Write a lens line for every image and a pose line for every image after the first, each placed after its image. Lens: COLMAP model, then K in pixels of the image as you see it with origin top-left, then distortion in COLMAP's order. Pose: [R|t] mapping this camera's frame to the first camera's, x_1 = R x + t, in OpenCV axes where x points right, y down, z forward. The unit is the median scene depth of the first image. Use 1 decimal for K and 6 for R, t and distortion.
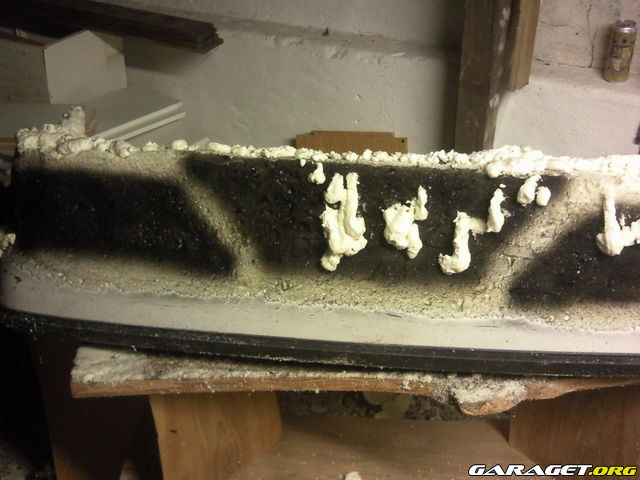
lens RADIAL K [[607.5, 0, 320.0], [0, 607.5, 240.0], [0, 0, 1]] dist [0.129606, -0.344767]
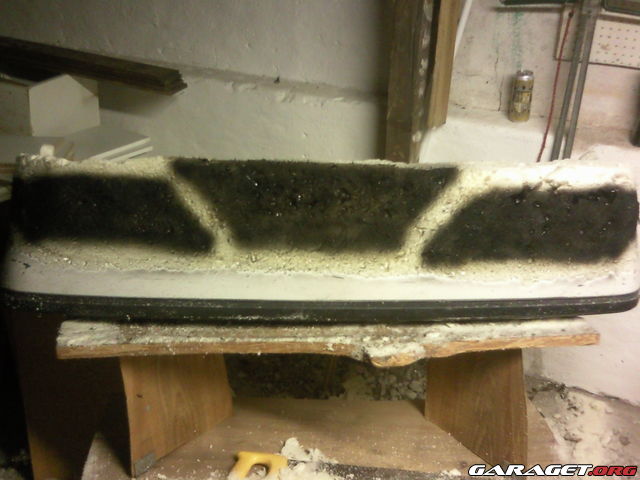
lens RADIAL K [[607.5, 0, 320.0], [0, 607.5, 240.0], [0, 0, 1]] dist [0.129606, -0.344767]
pose [[0.995988, -0.008591, 0.089077, -0.030080], [0.016802, 0.995632, -0.091835, 0.148307], [-0.087899, 0.092963, 0.991782, -0.274845]]
